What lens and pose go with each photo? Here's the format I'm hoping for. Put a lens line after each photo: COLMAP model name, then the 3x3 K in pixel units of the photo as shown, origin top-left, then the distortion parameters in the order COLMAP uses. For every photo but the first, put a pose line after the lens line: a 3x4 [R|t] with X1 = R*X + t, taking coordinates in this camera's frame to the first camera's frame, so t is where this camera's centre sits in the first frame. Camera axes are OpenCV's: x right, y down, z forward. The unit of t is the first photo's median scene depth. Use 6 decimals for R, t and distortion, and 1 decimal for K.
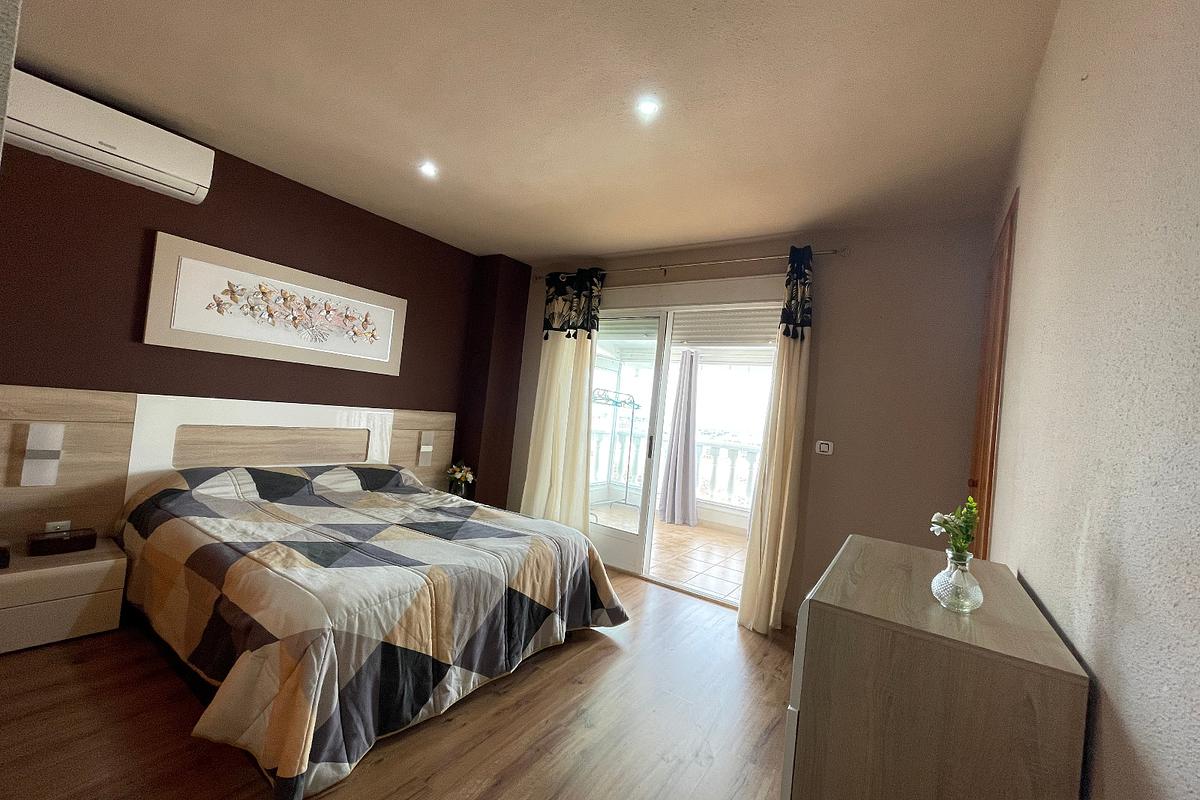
lens RADIAL K [[478.7, 0, 596.8], [0, 478.7, 401.3], [0, 0, 1]] dist [-0.001553, -0.000248]
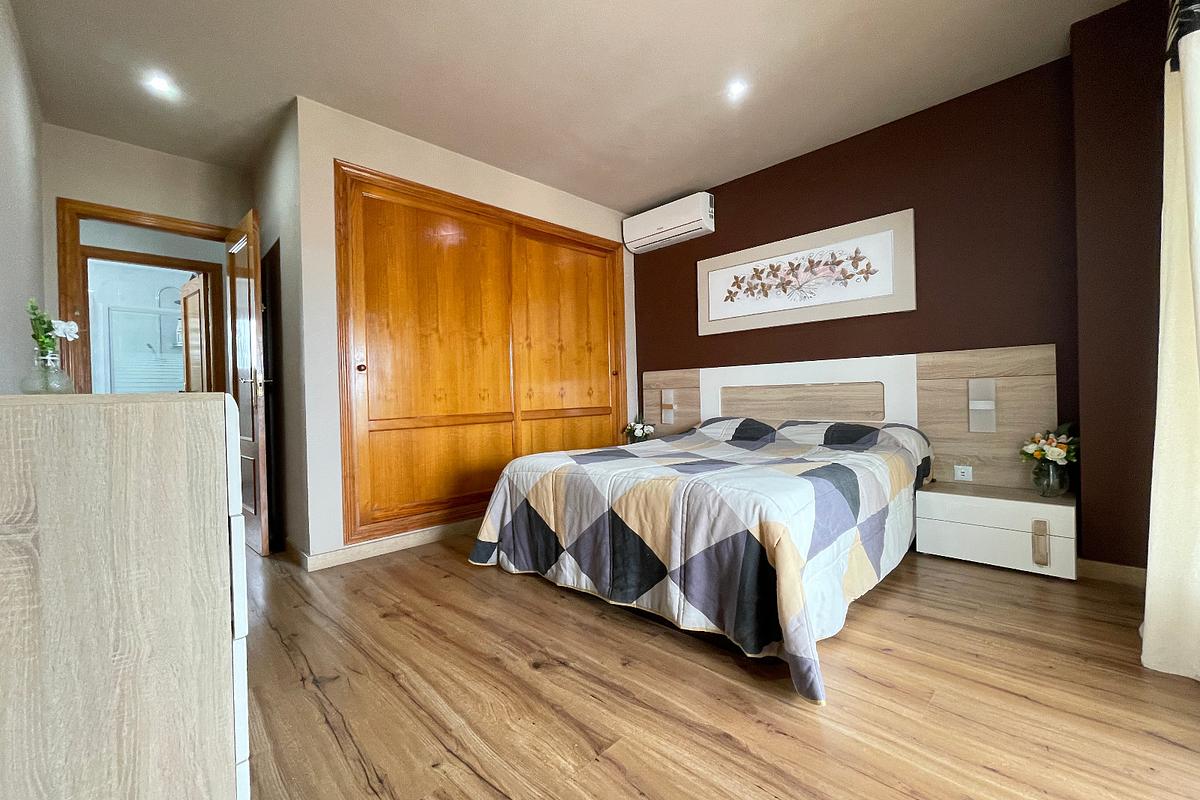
lens RADIAL K [[478.7, 0, 596.7], [0, 478.7, 399.9], [0, 0, 1]] dist [-0.001553, -0.000248]
pose [[-0.185538, -0.084805, -0.978971, 0.680519], [0.025201, 0.995531, -0.091016, 0.242939], [0.982314, -0.041558, -0.182572, 1.054821]]
